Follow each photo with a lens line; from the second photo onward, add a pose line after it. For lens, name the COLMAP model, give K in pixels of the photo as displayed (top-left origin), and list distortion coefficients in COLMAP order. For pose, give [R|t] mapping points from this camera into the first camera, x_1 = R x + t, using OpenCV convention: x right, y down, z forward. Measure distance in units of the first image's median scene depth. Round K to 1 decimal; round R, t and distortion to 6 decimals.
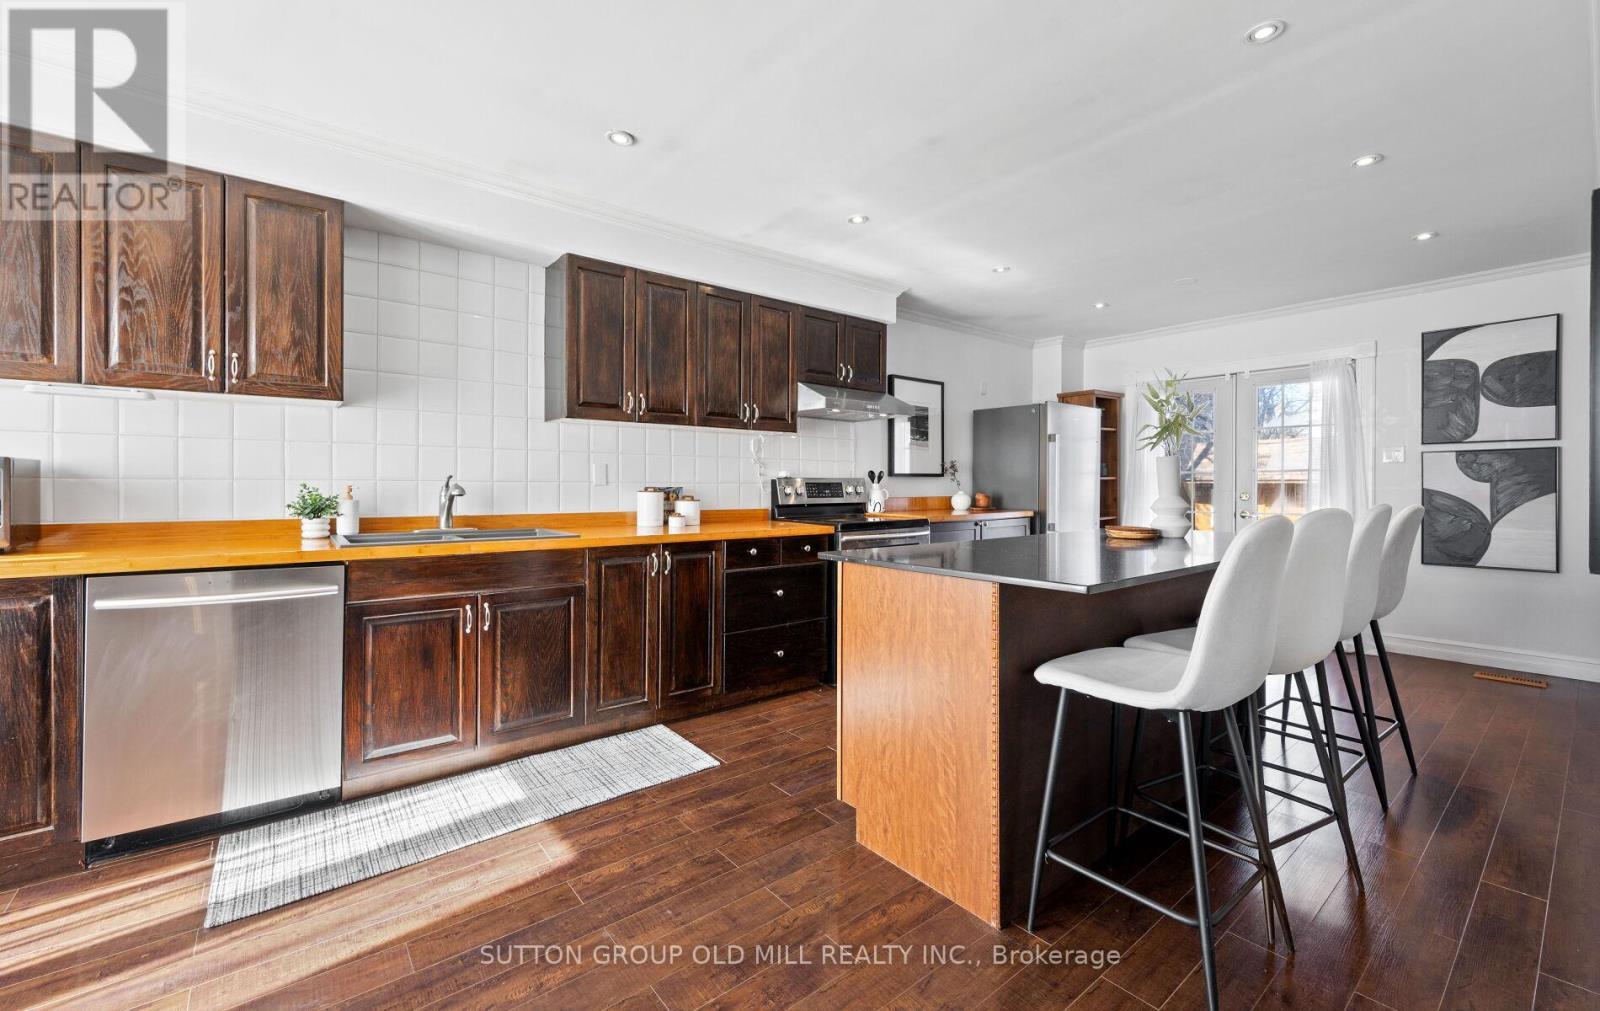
lens RADIAL K [[651.0, 0, 800.0], [0, 651.0, 490.8], [0, 0, 1]] dist [-0.000372, 0.000175]
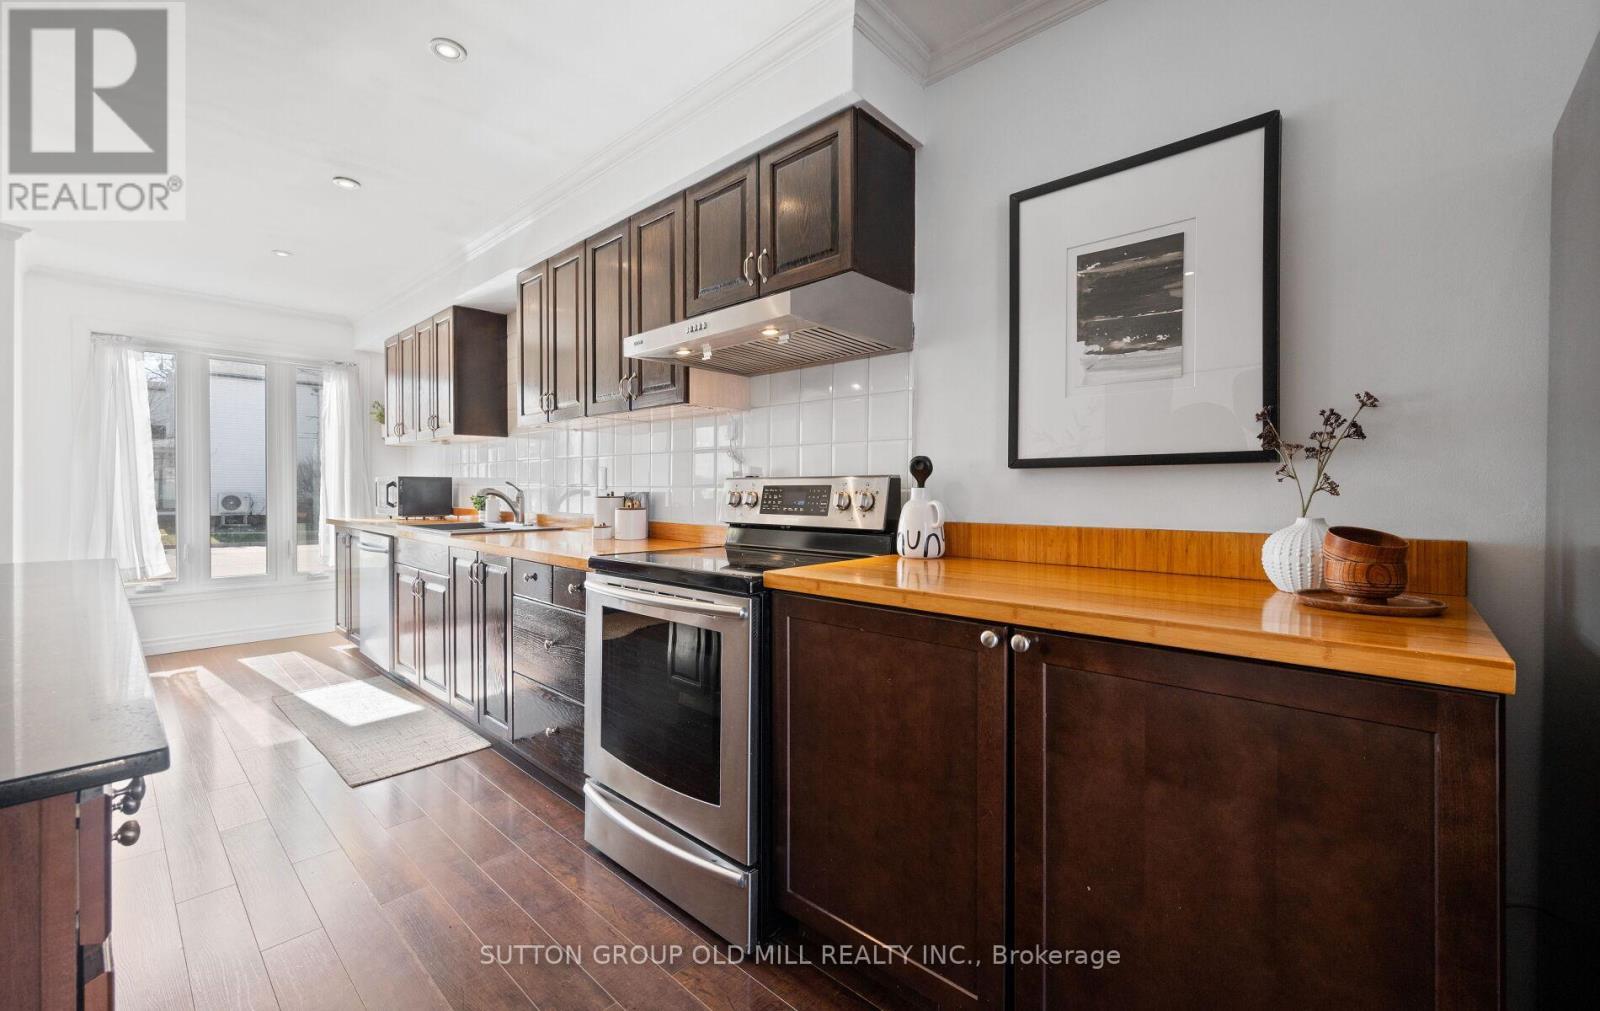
lens RADIAL K [[651.0, 0, 799.3], [0, 651.0, 493.2], [0, 0, 1]] dist [-0.000372, 0.000175]
pose [[0.149663, 0.010463, -0.988682, 0.468611], [-0.011621, 0.999894, 0.008822, -0.009217], [0.988669, 0.010169, 0.149769, 0.783060]]
